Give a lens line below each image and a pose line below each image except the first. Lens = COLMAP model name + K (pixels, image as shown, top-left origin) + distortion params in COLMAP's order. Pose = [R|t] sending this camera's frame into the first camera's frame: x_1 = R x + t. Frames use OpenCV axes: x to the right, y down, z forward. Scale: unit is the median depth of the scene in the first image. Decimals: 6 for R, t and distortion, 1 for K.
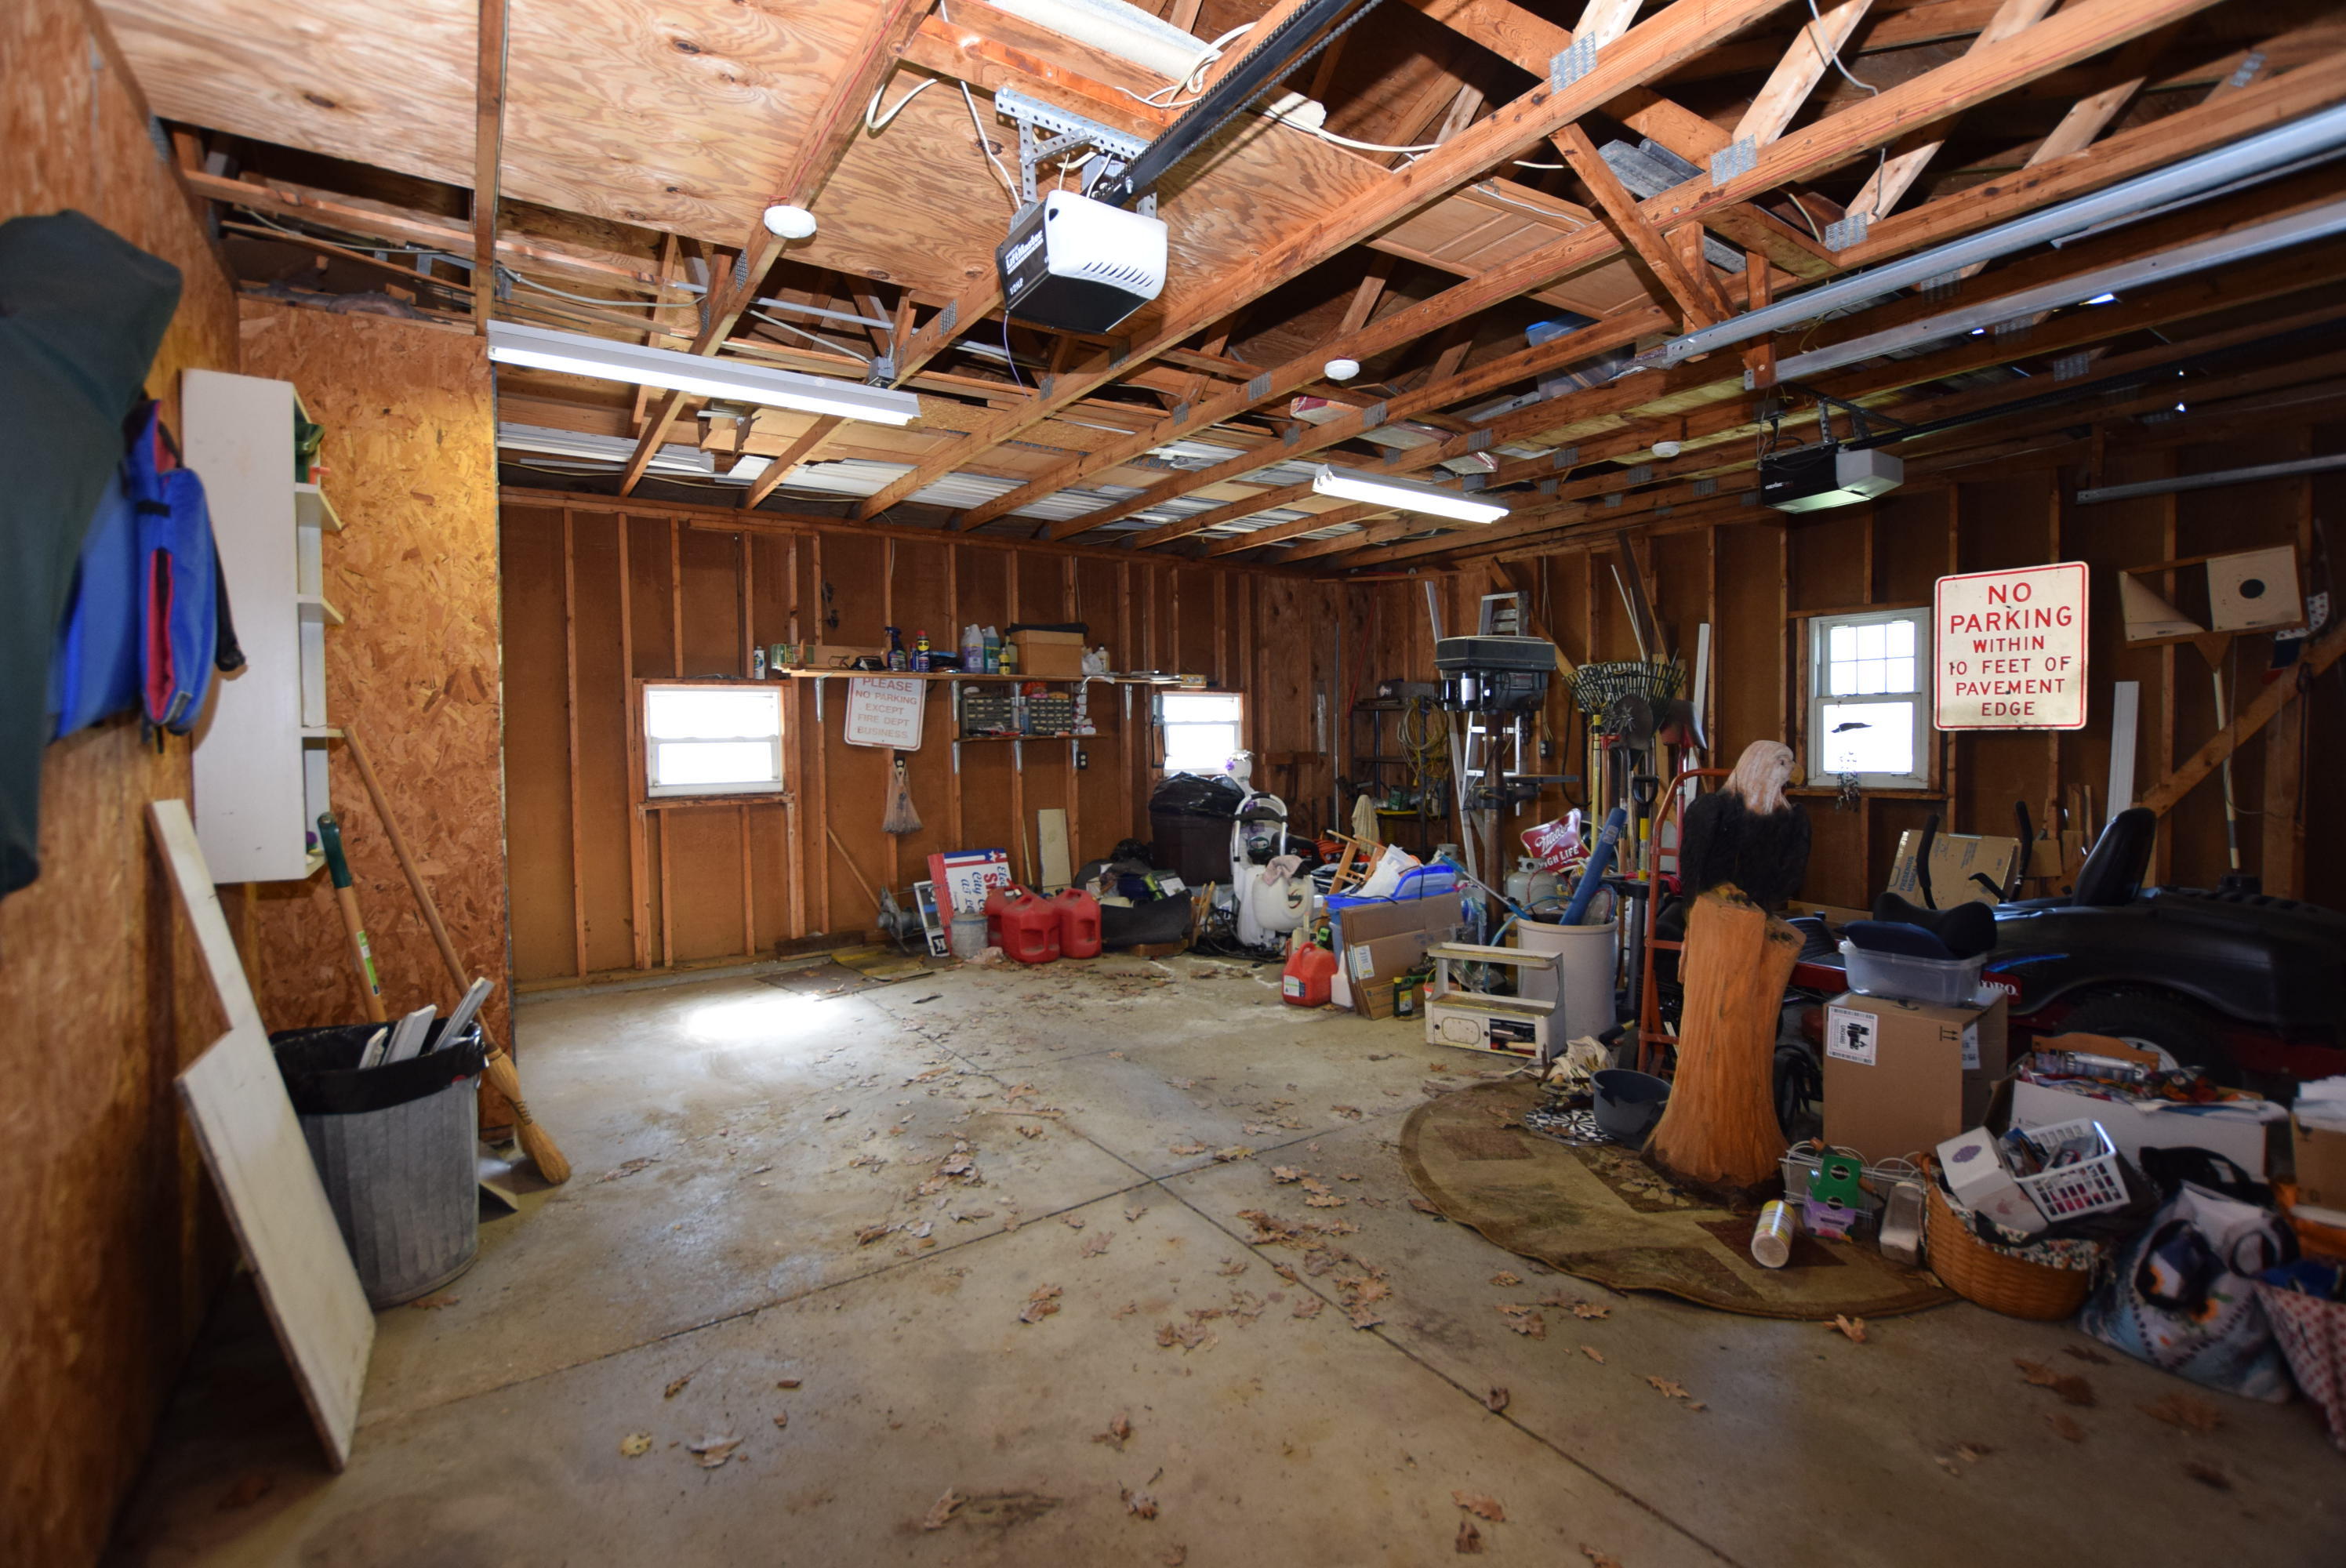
lens RADIAL K [[1033.3, 0, 1176.8], [0, 1033.3, 774.0], [0, 0, 1]] dist [-0.023285, 0.001736]
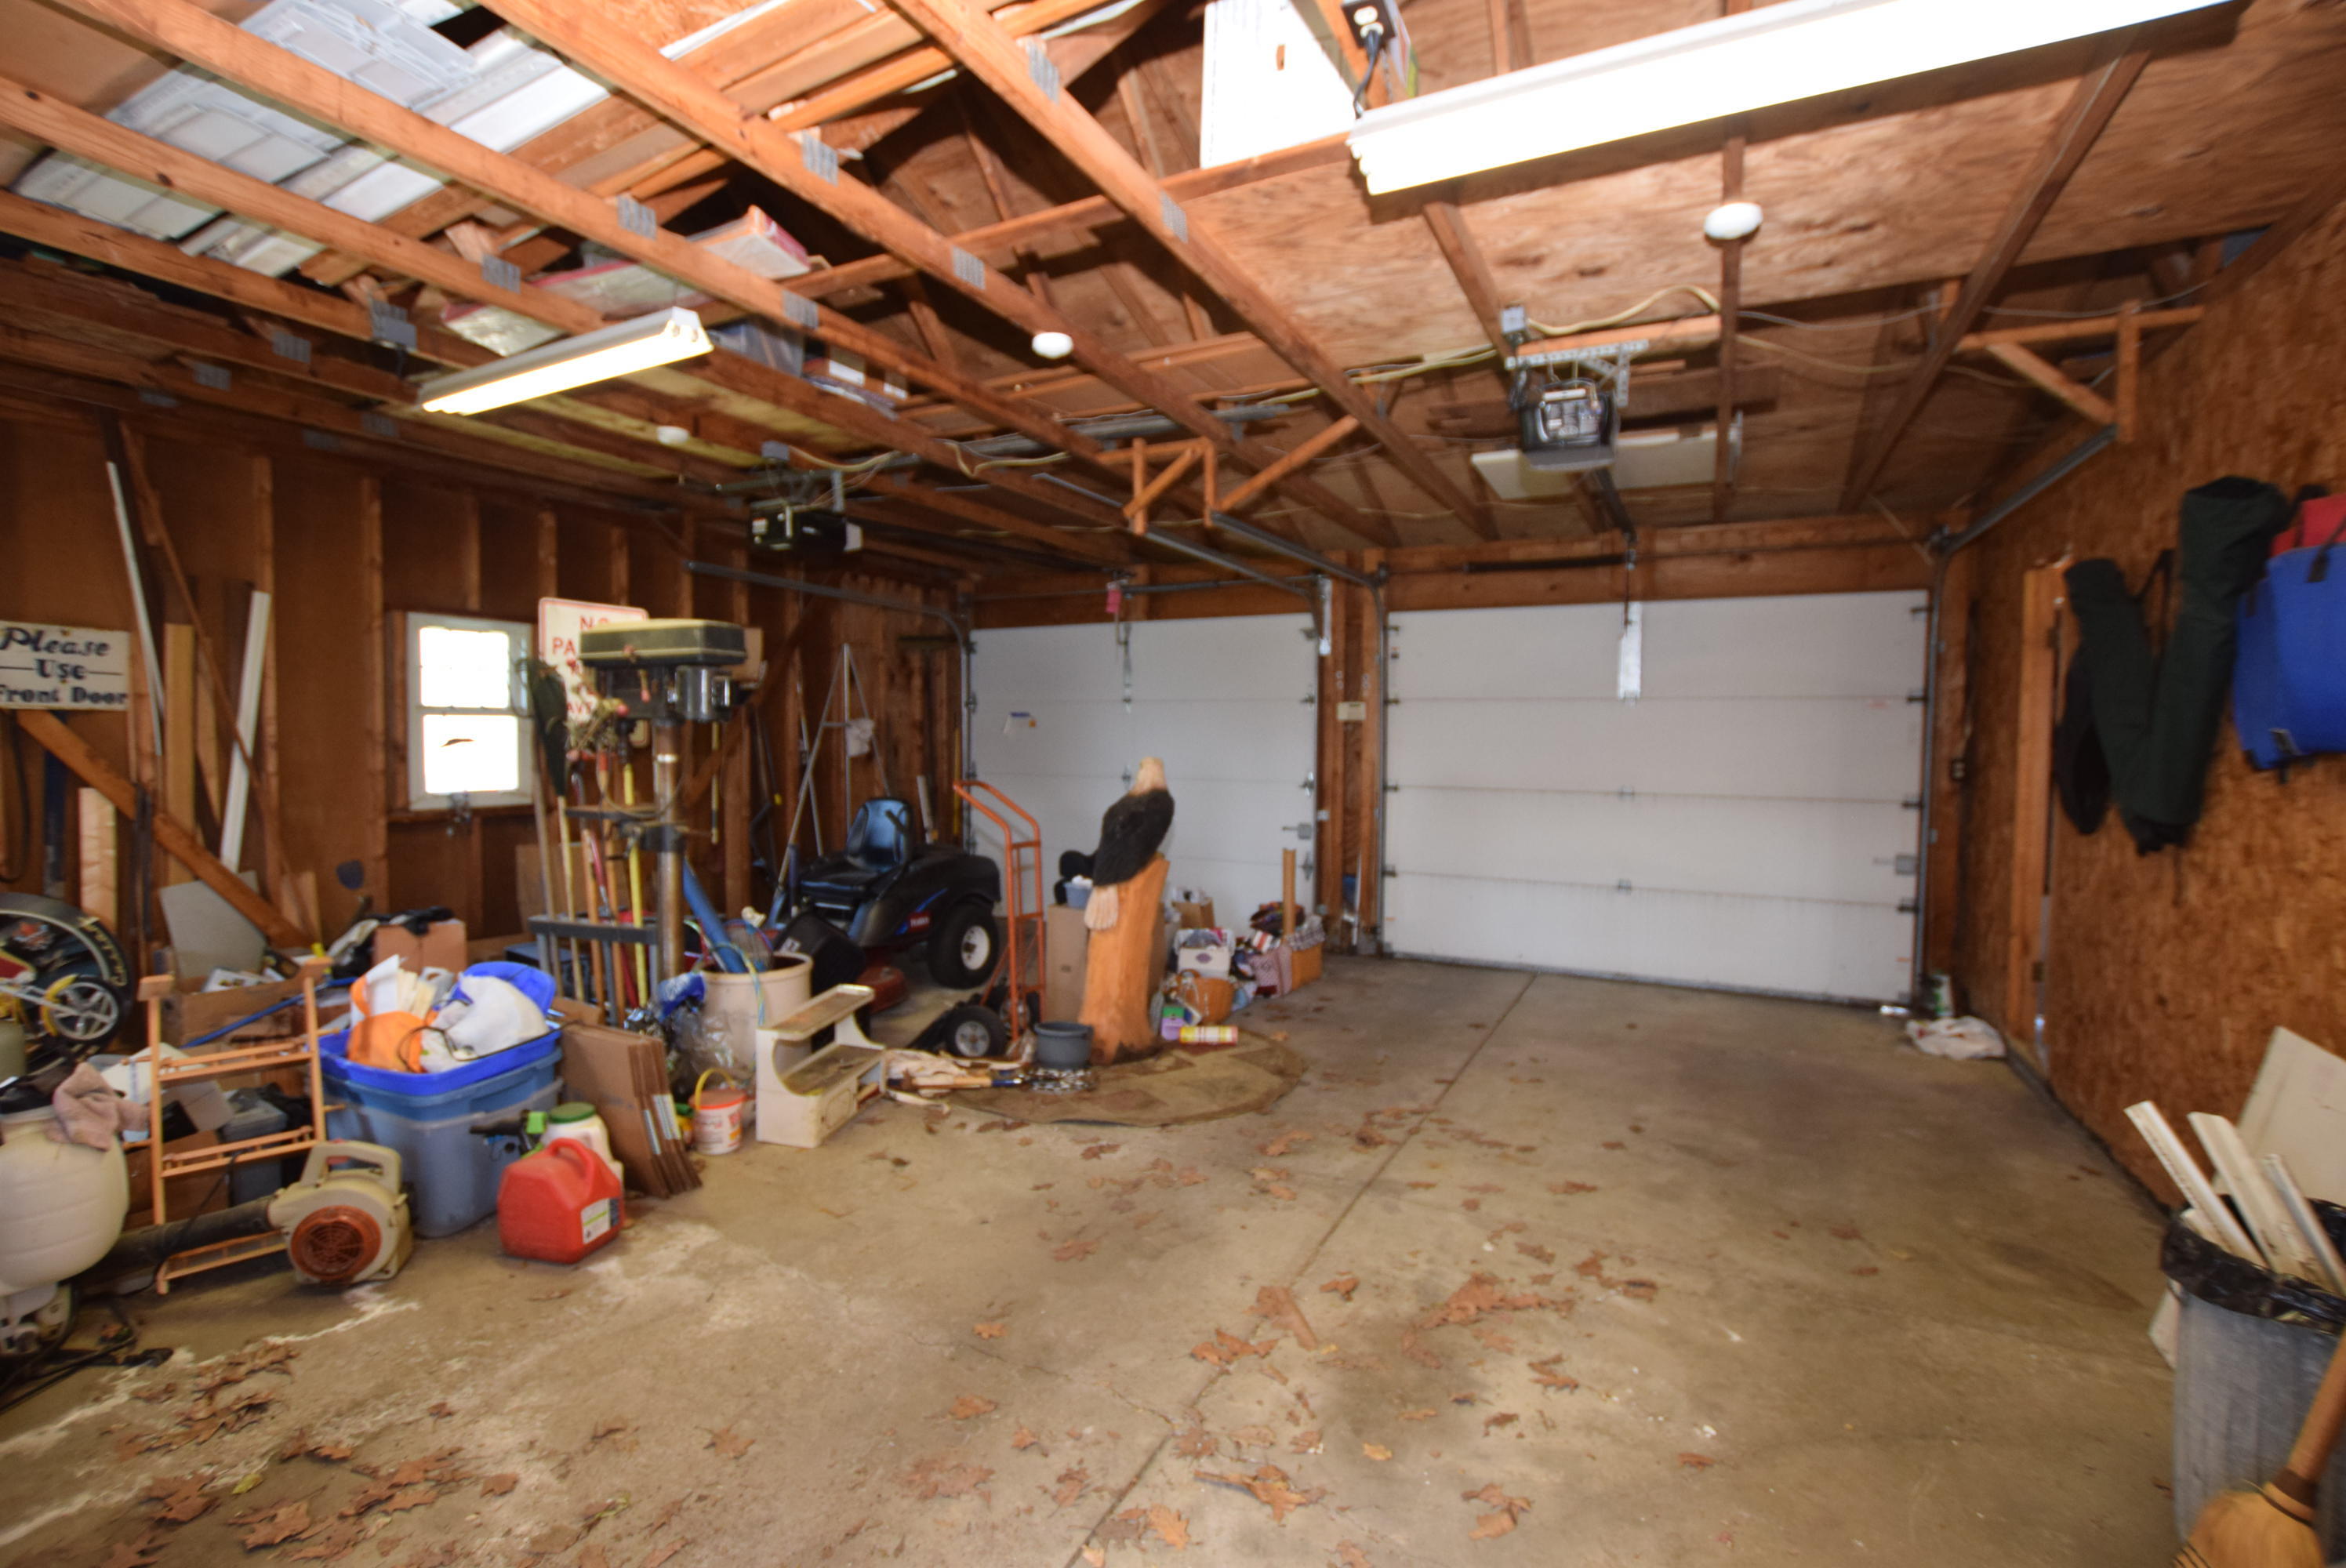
lens RADIAL K [[1033.3, 0, 1171.3], [0, 1033.3, 784.8], [0, 0, 1]] dist [-0.023285, 0.001736]
pose [[-0.469916, -0.031187, 0.882160, -0.649300], [0.029393, 0.998269, 0.050949, -0.052556], [-0.882221, 0.049871, -0.468186, 1.282568]]
